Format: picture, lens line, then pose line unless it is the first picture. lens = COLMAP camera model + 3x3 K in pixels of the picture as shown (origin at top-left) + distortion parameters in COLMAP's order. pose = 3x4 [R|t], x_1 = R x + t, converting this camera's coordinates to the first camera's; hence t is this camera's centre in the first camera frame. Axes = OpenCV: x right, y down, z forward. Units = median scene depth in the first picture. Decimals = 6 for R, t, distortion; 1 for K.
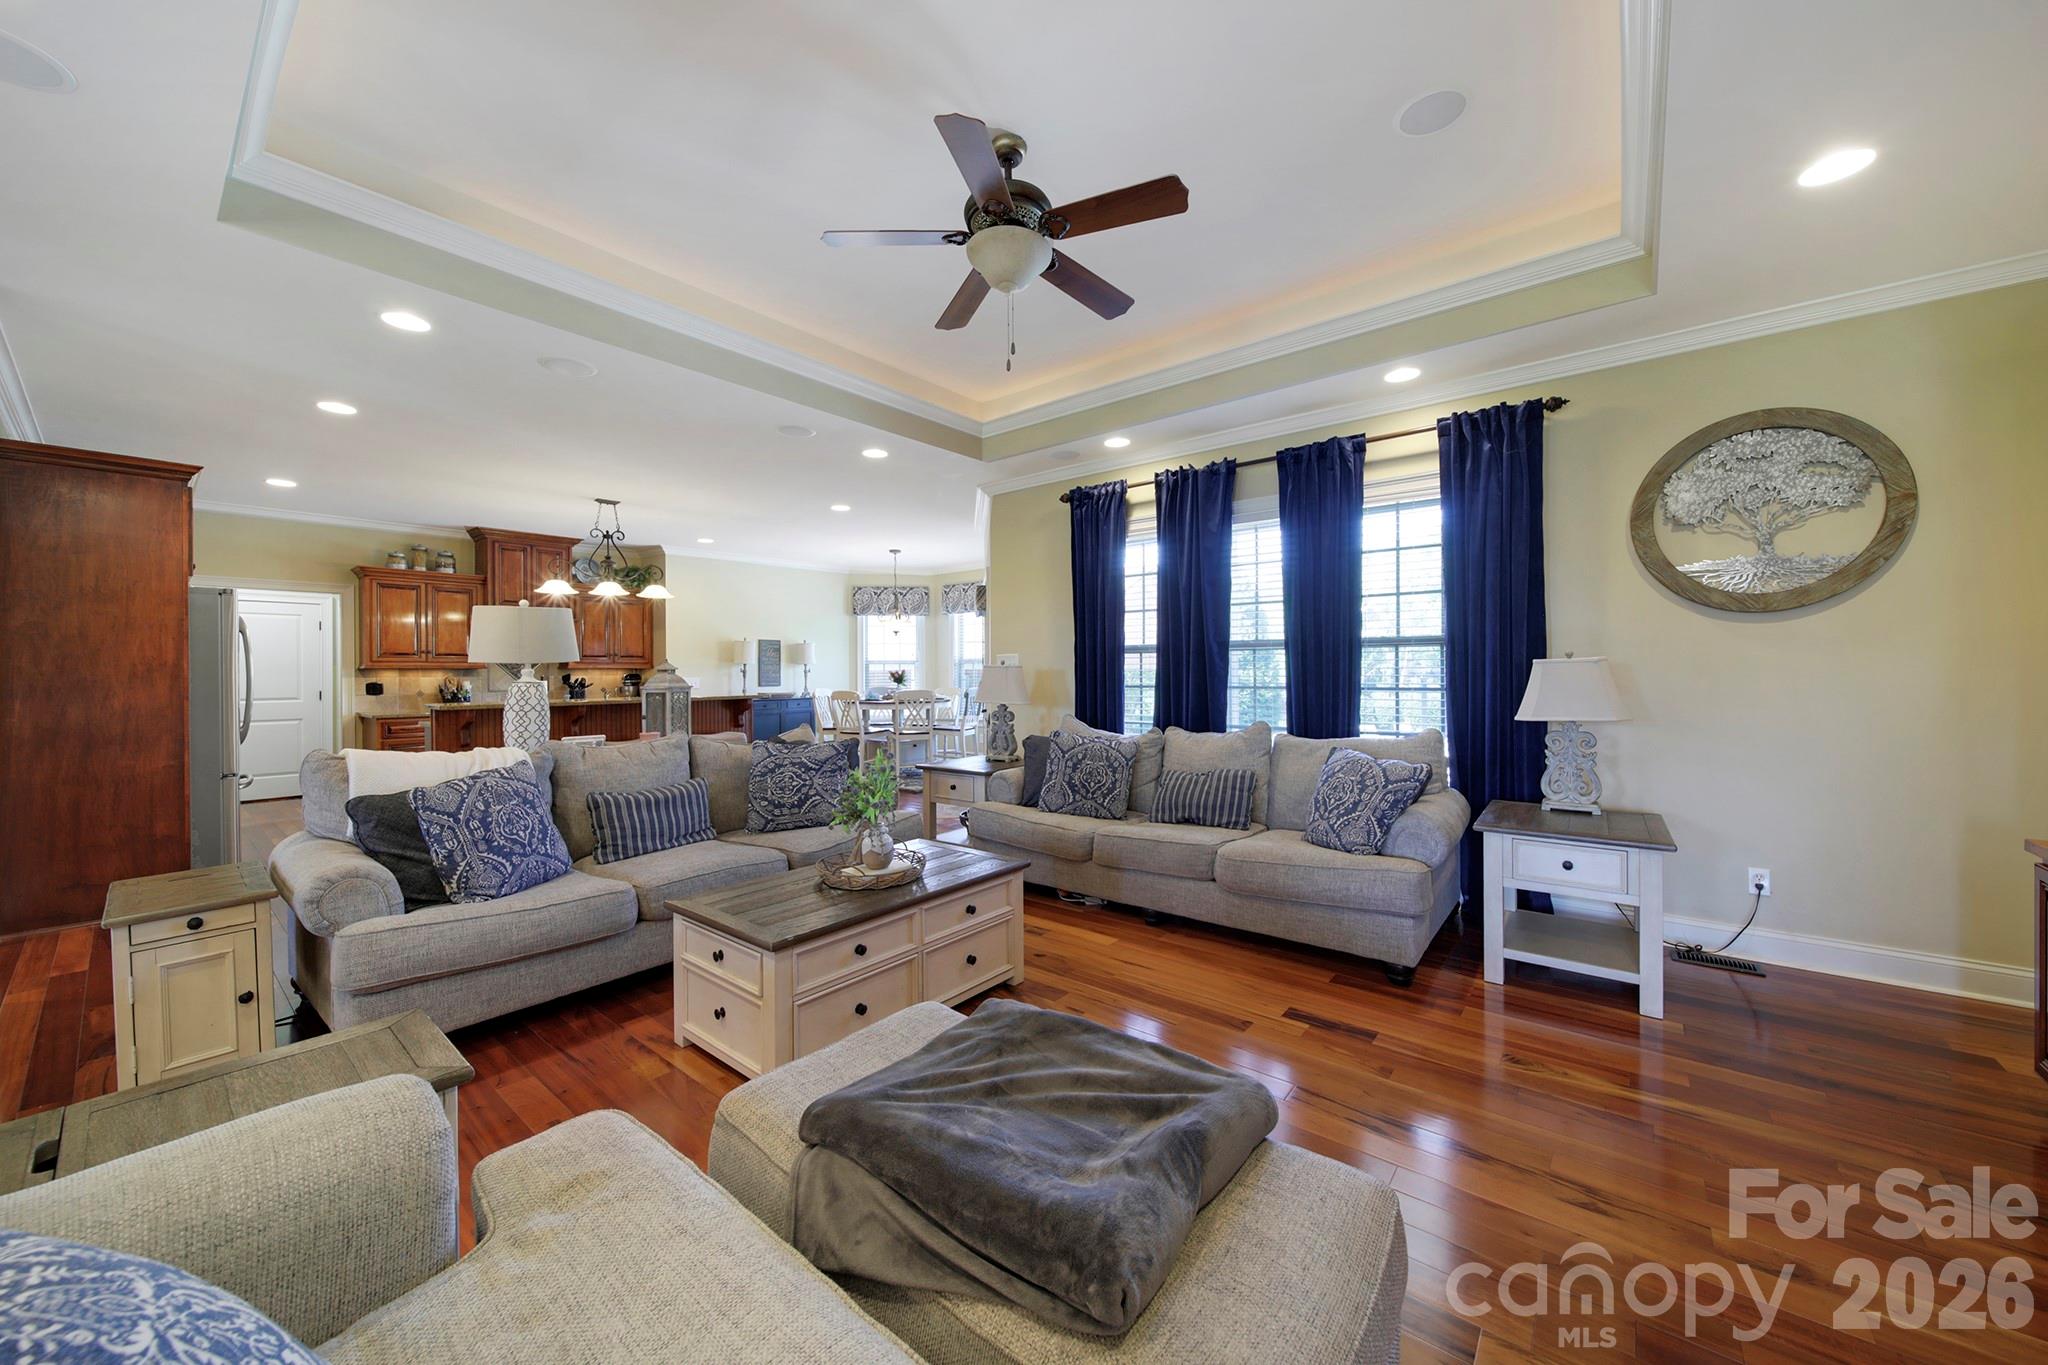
lens RADIAL K [[726.8, 0, 1021.4], [0, 726.8, 671.1], [0, 0, 1]] dist [0.003306, 0.000077]
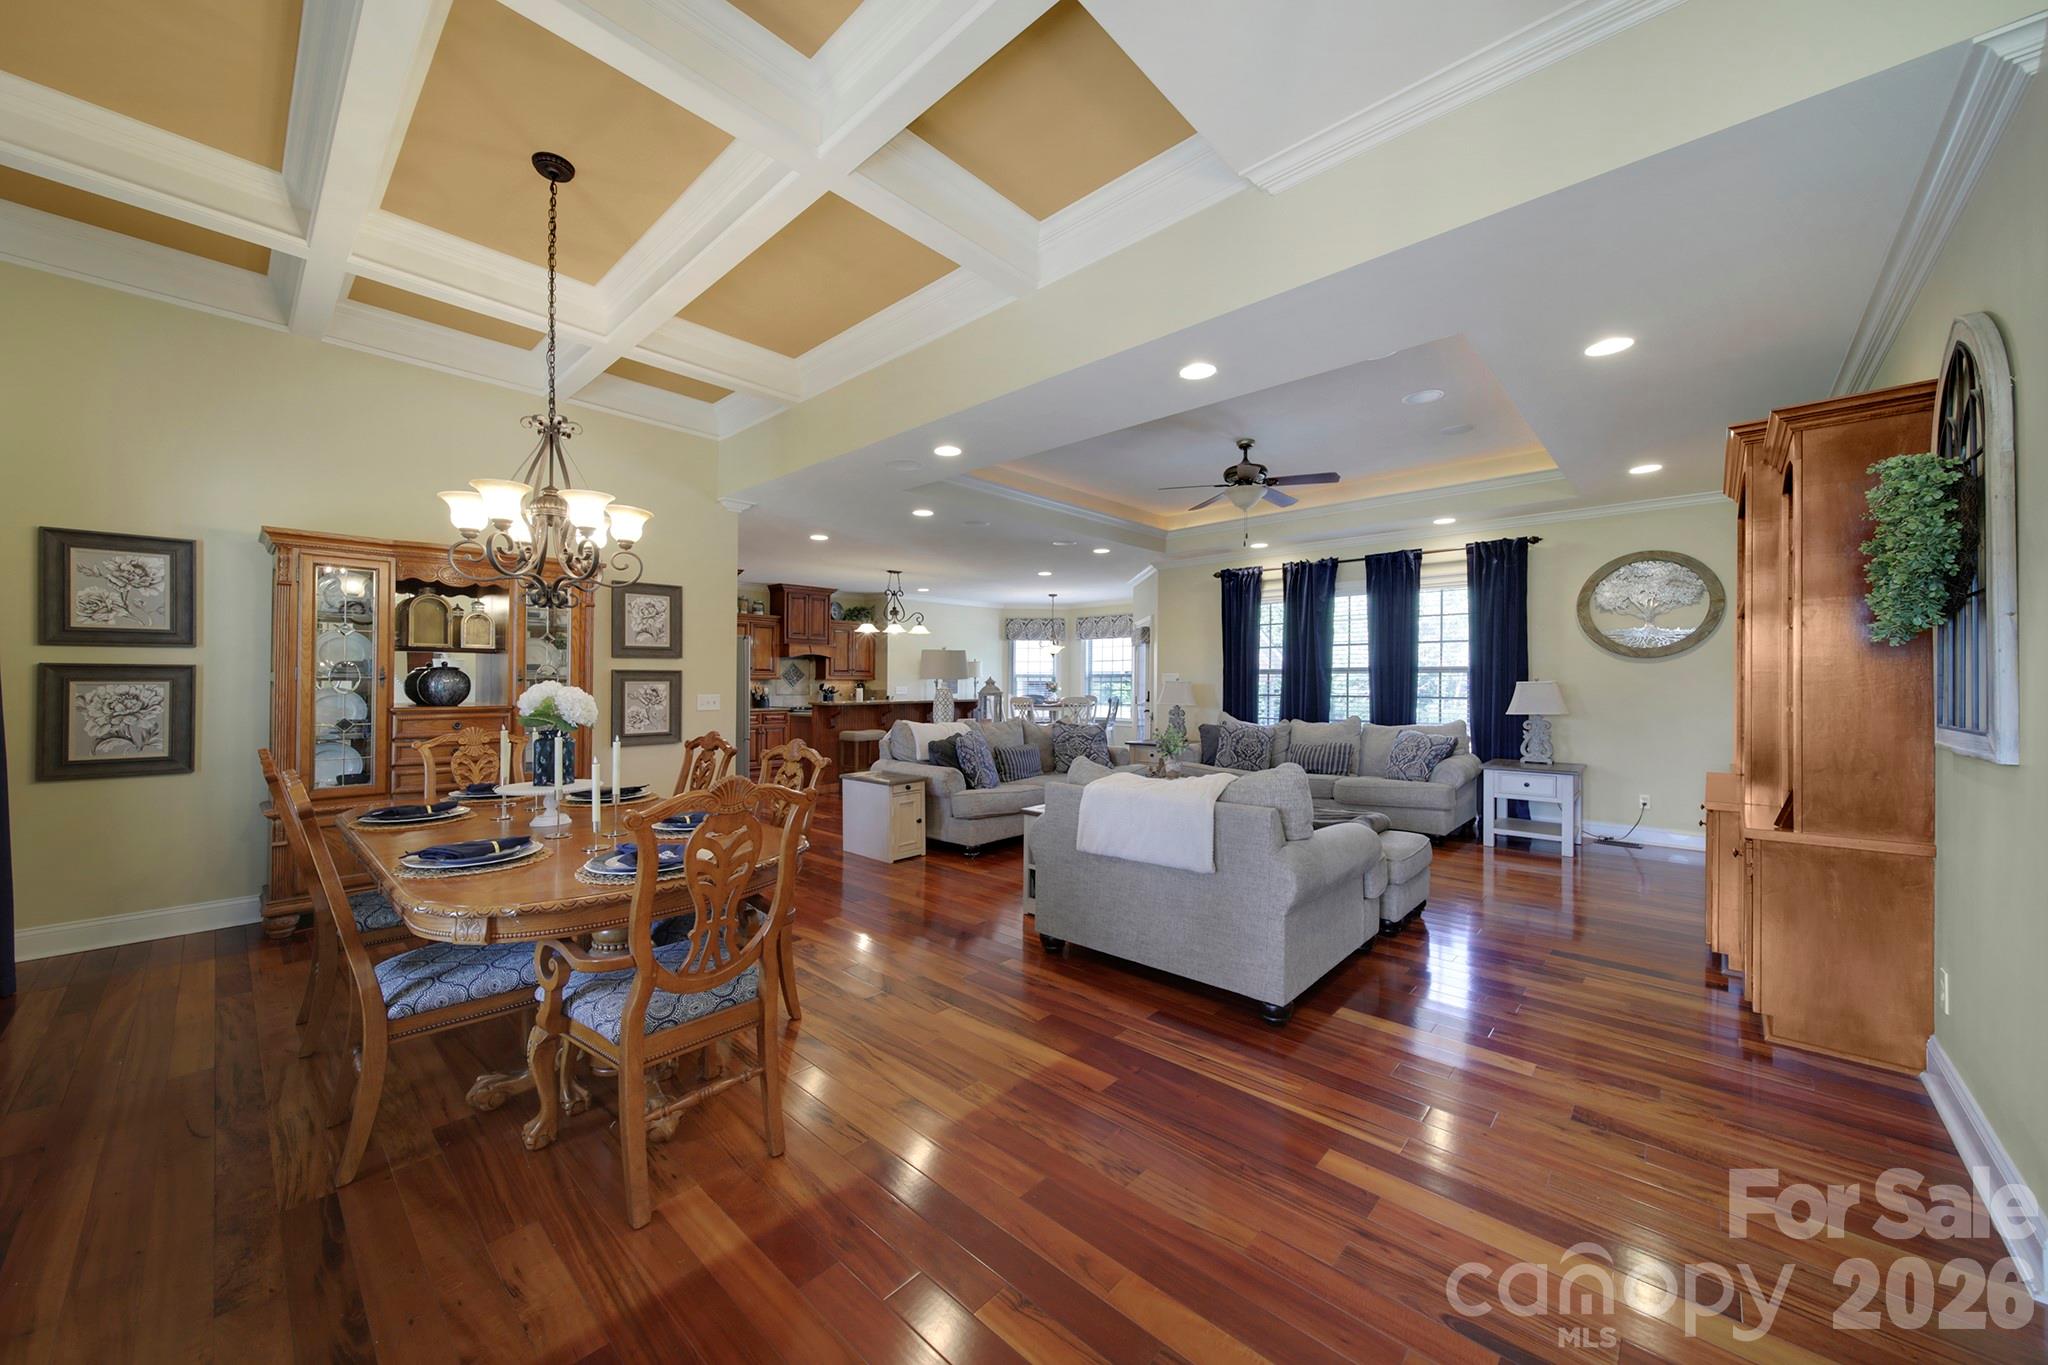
lens RADIAL K [[778.8, 0, 938.0], [0, 778.8, 681.9], [0, 0, 1]] dist [0.016319, 0.000121]
pose [[0.993971, 0.007653, -0.109375, -0.437696], [-0.007398, 0.999969, 0.002737, -0.008294], [0.109392, -0.001911, 0.993997, -0.923148]]
